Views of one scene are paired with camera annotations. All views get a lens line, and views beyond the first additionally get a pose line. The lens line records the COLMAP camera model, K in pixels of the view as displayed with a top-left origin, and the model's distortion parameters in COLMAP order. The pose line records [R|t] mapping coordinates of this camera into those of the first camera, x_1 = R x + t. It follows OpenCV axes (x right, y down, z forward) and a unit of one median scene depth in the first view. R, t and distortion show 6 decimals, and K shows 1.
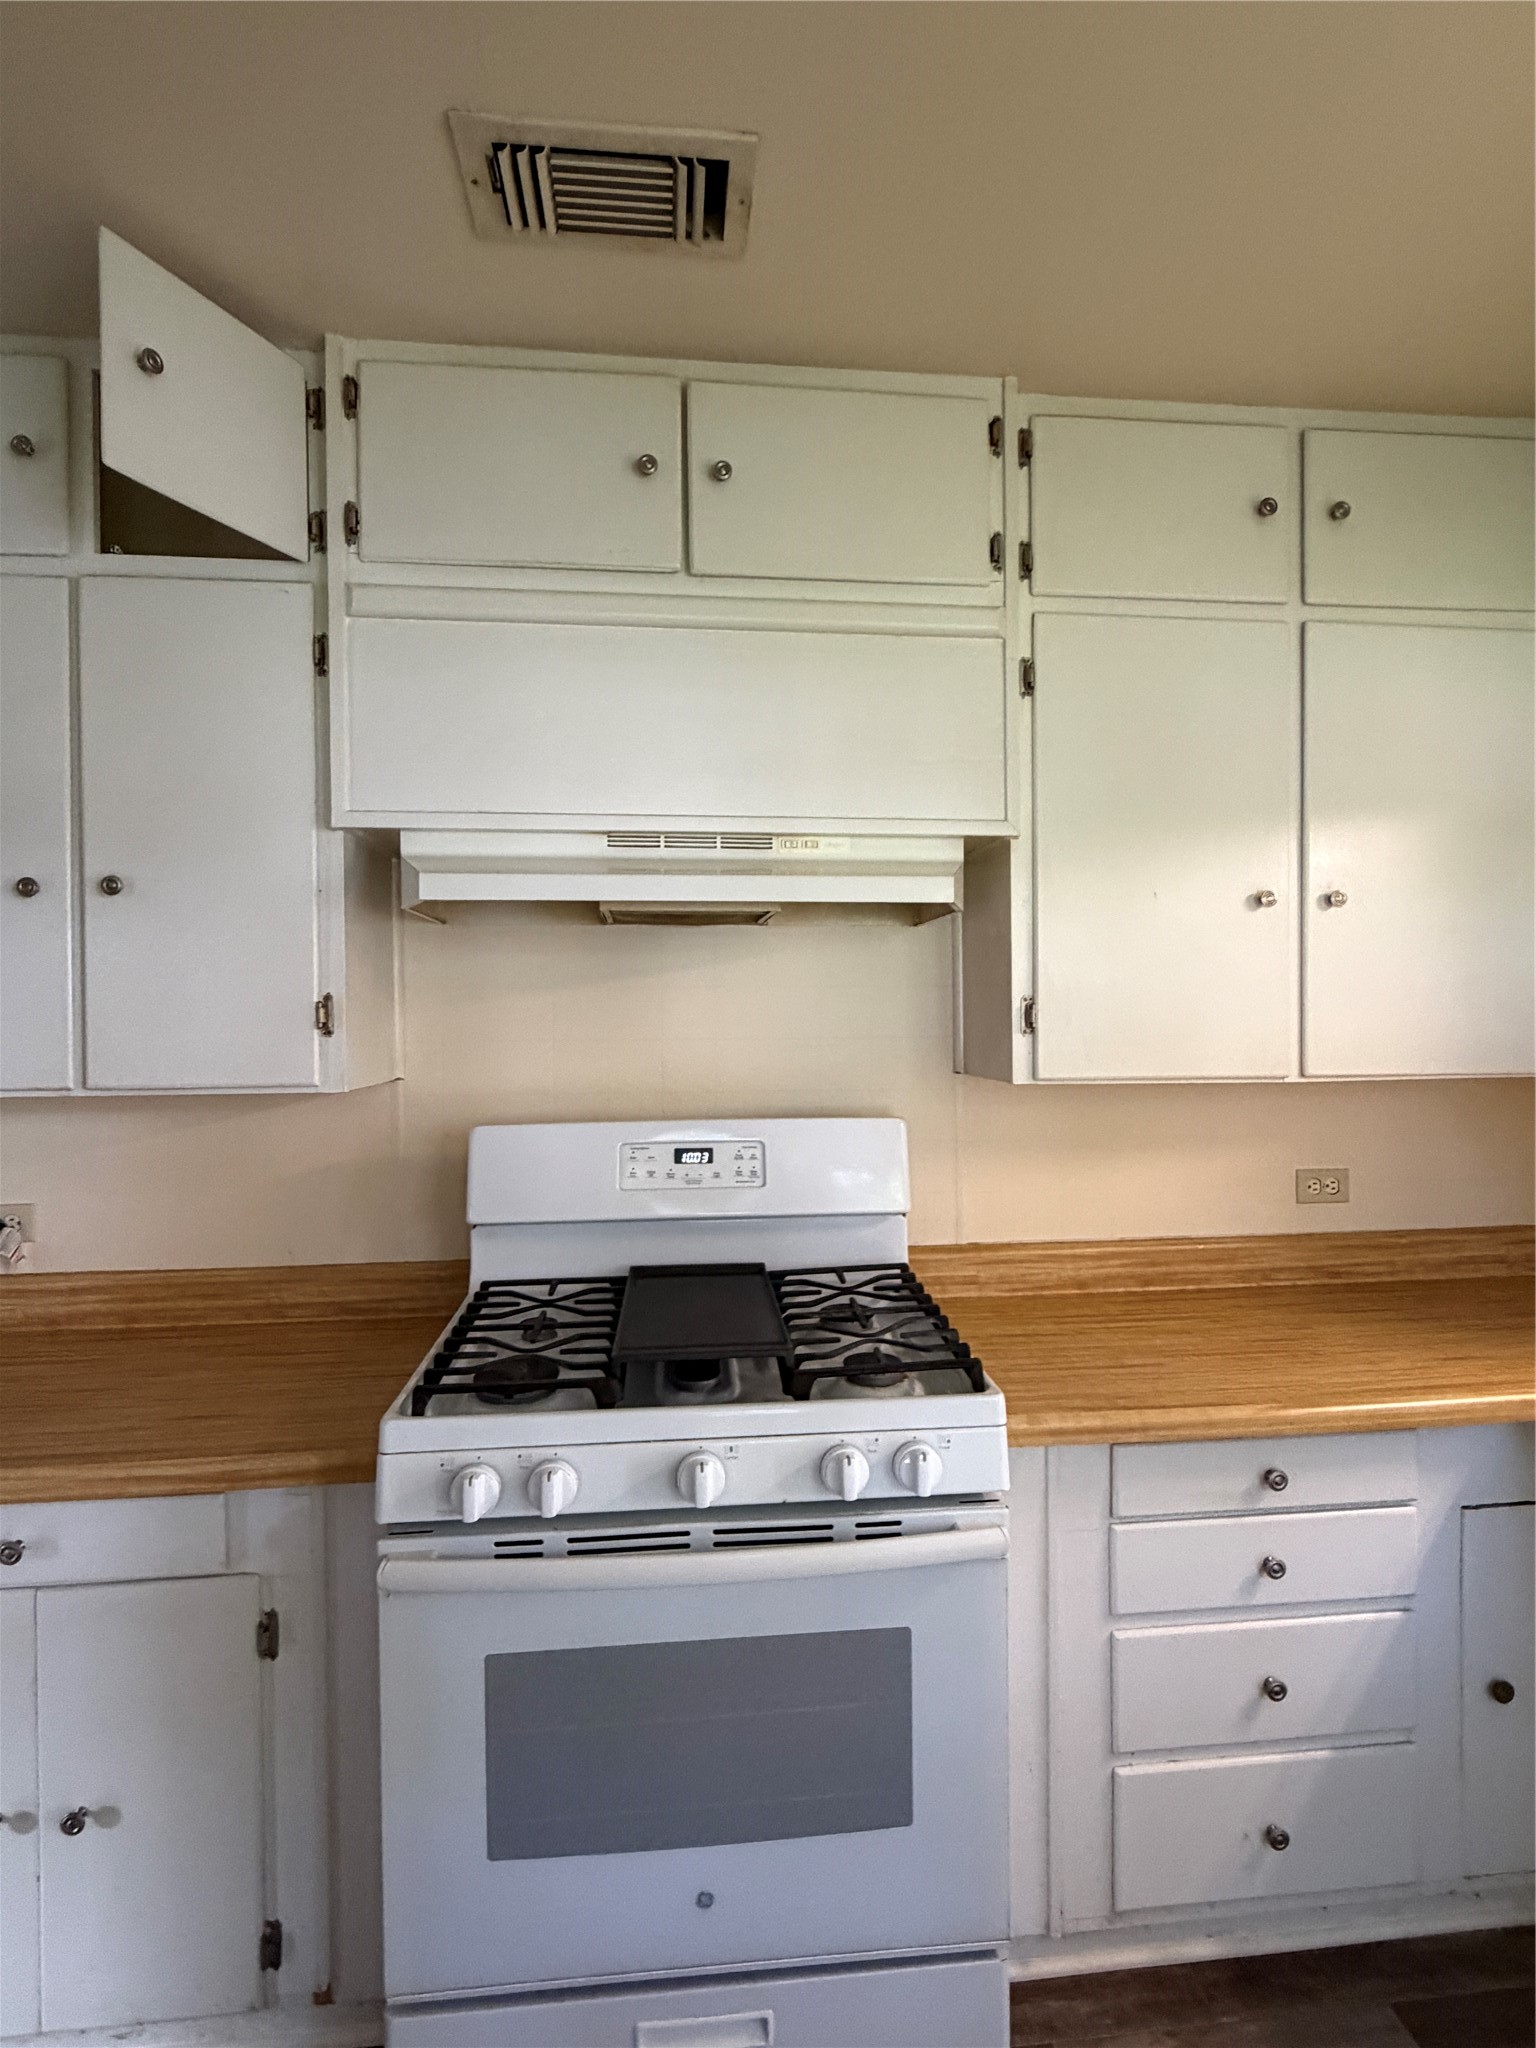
lens RADIAL K [[1060.4, 0, 766.0], [0, 1060.4, 1019.2], [0, 0, 1]] dist [-0.004937, -0.002680]
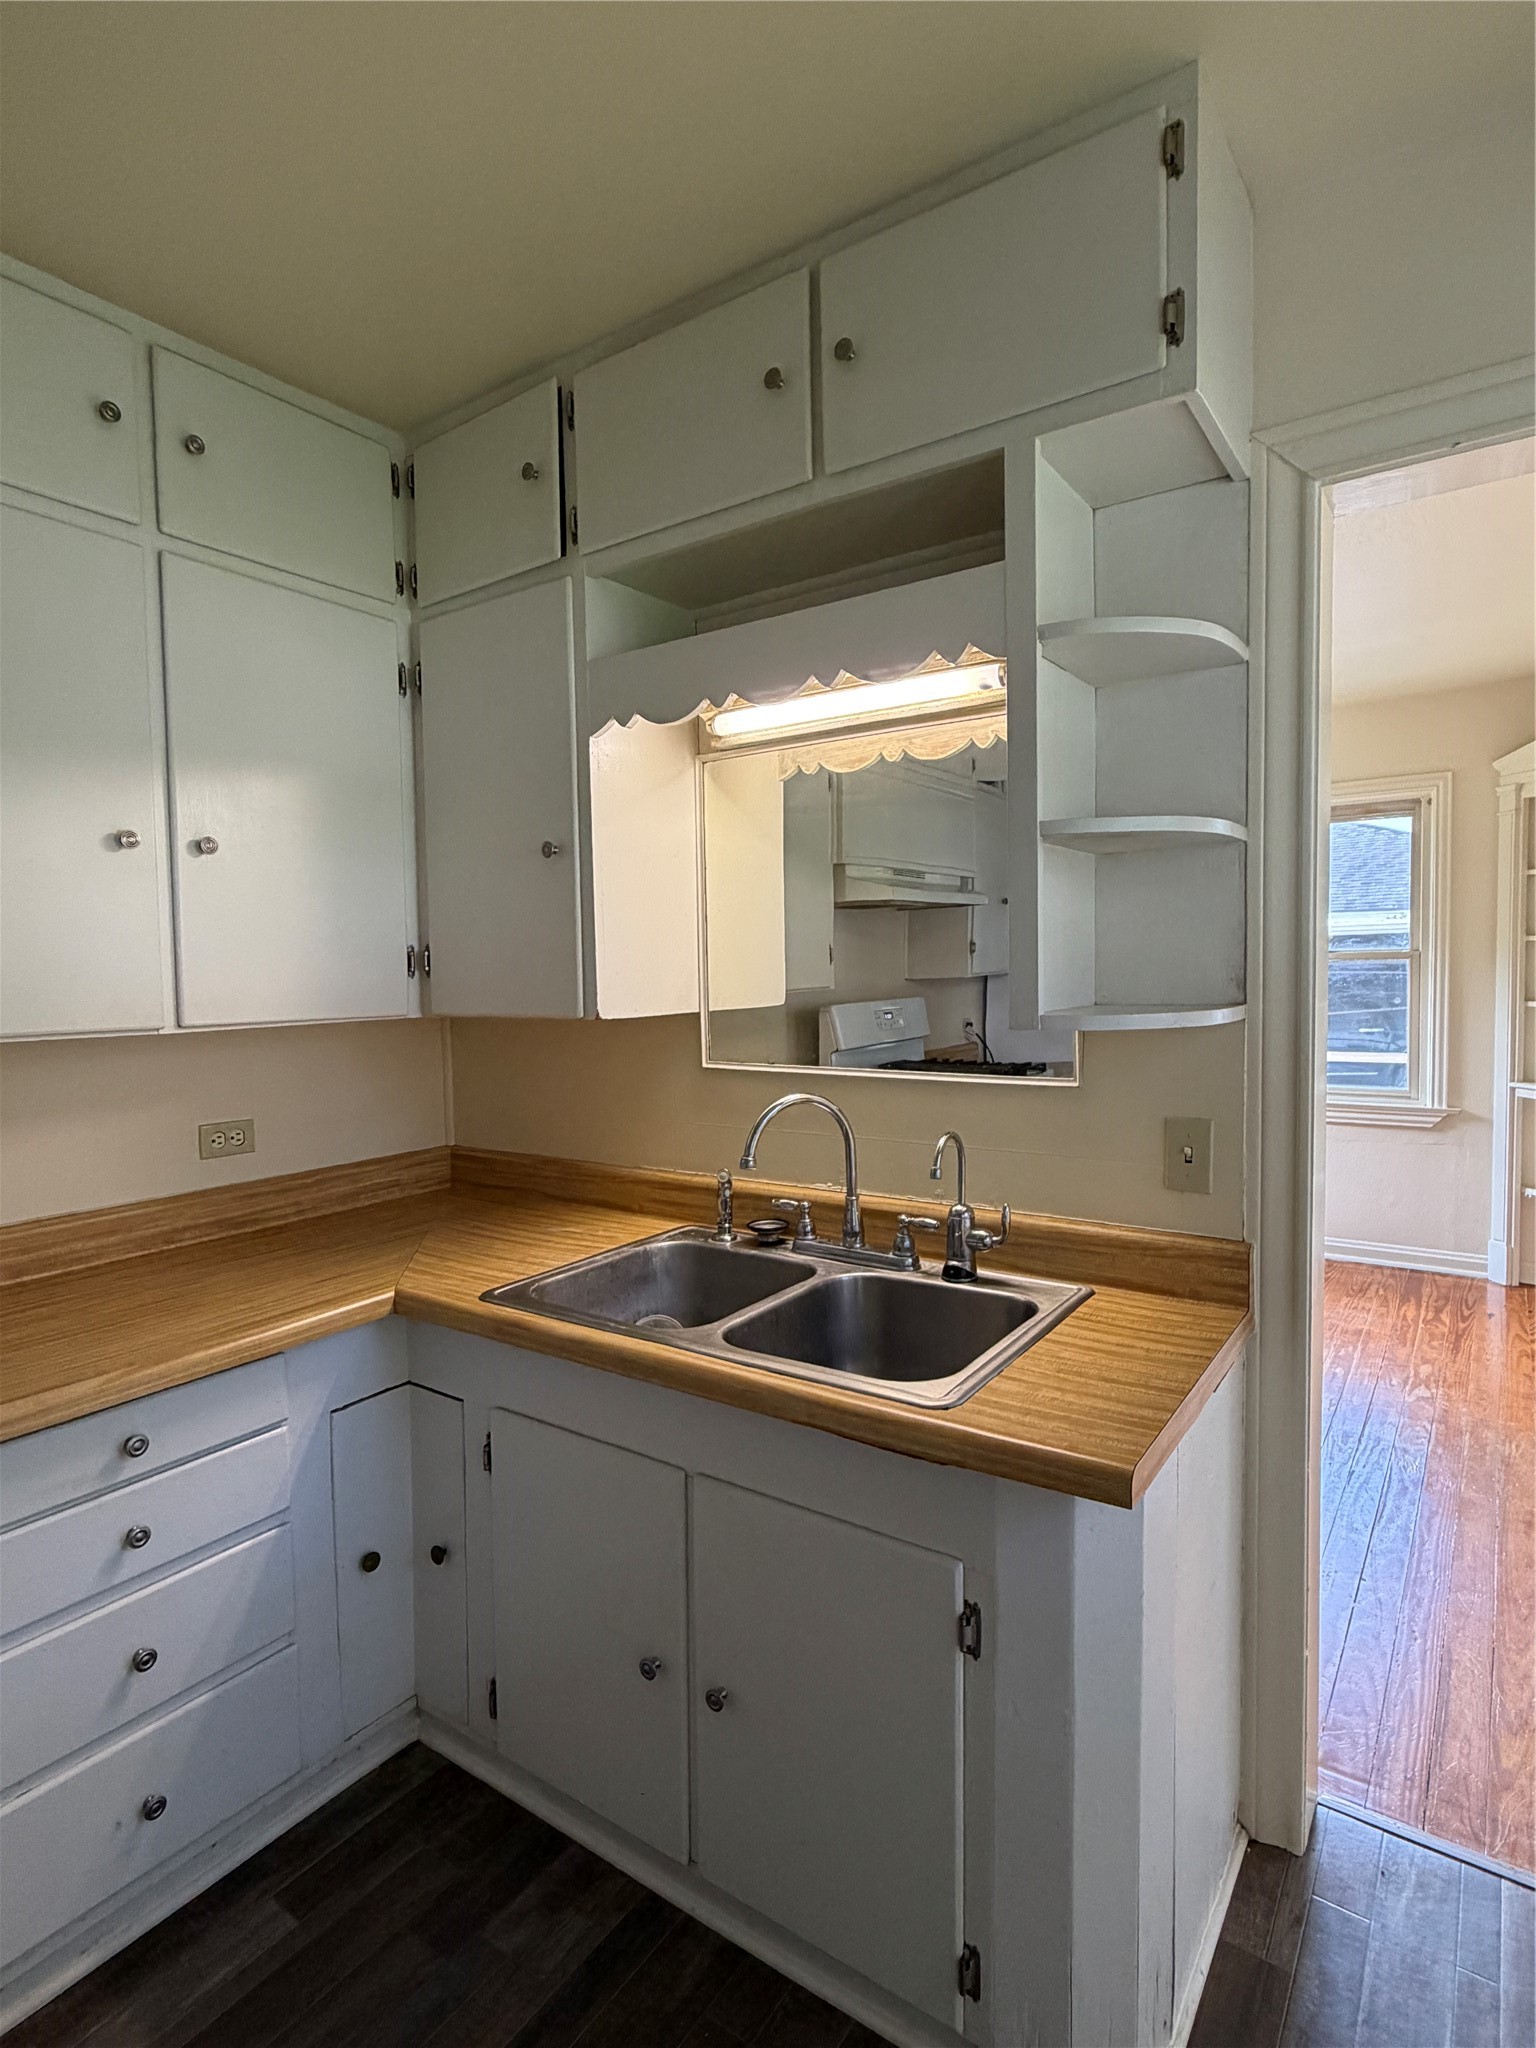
lens RADIAL K [[1060.4, 0, 757.4], [0, 1060.4, 1031.9], [0, 0, 1]] dist [-0.004937, -0.002680]
pose [[0.651486, -0.051572, 0.756906, 0.117595], [0.023660, 0.998583, 0.047673, 0.024630], [-0.758292, -0.013150, 0.651783, -0.034238]]
